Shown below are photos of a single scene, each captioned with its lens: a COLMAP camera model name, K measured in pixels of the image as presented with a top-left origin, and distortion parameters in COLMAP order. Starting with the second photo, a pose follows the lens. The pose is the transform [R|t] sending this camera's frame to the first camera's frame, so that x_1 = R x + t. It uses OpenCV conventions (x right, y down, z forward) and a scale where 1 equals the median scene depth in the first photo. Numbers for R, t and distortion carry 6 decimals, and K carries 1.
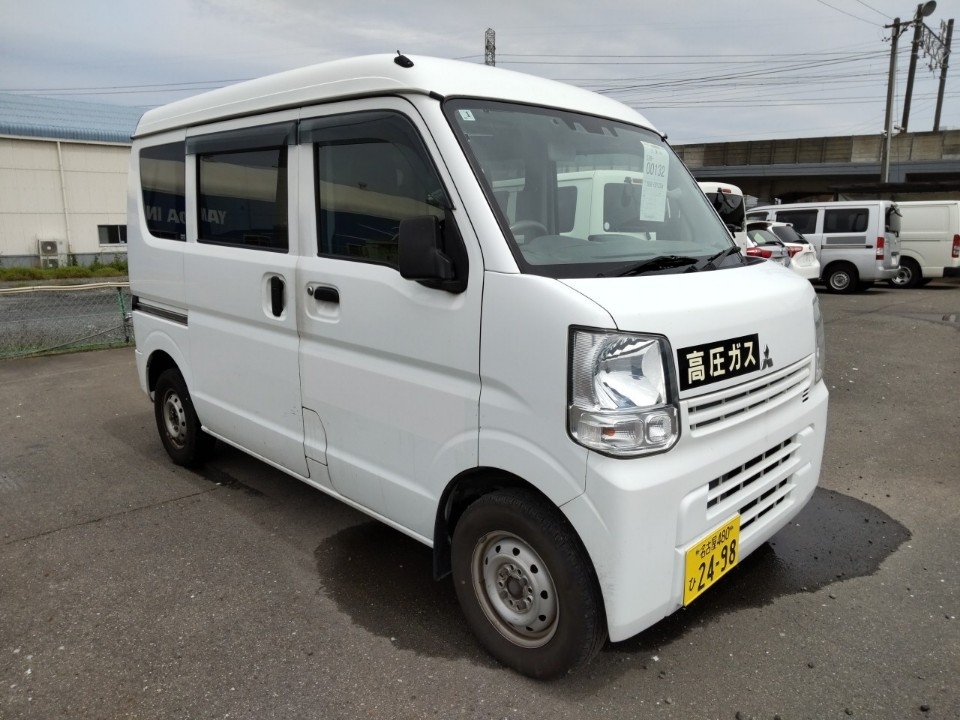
lens RADIAL K [[677.6, 0, 472.2], [0, 677.6, 362.1], [0, 0, 1]] dist [0.032551, -0.000460]
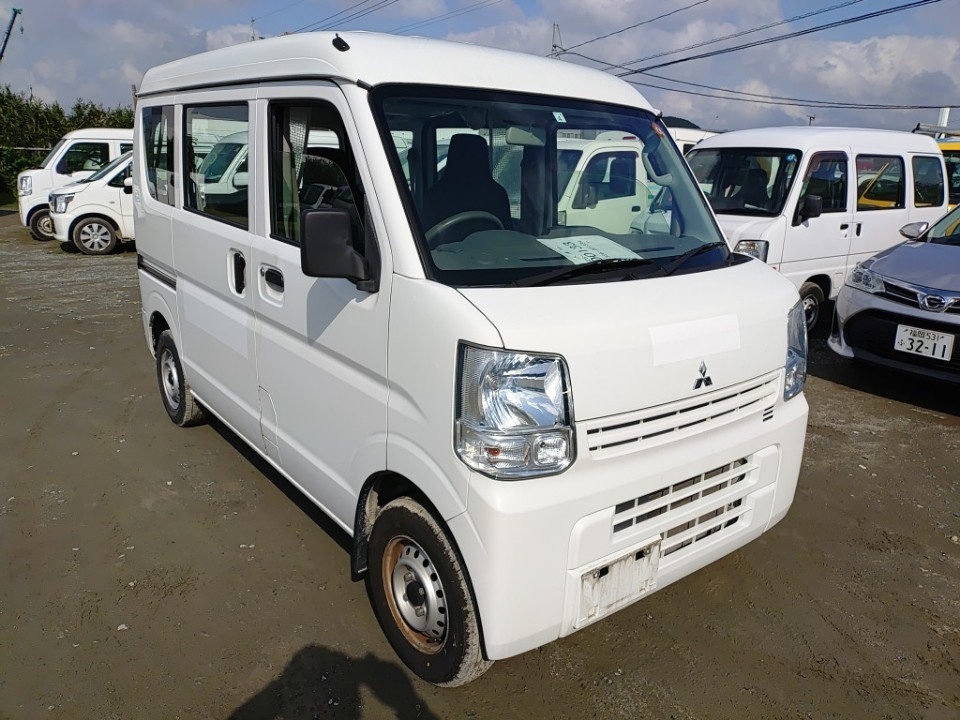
lens RADIAL K [[729.2, 0, 480.0], [0, 729.2, 360.0], [0, 0, 1]] dist [0.013791, -0.001554]
pose [[0.992188, 0.060542, -0.109076, 0.246564], [-0.053318, 0.996262, 0.067971, -0.083348], [0.112783, -0.061625, 0.991707, -0.026369]]
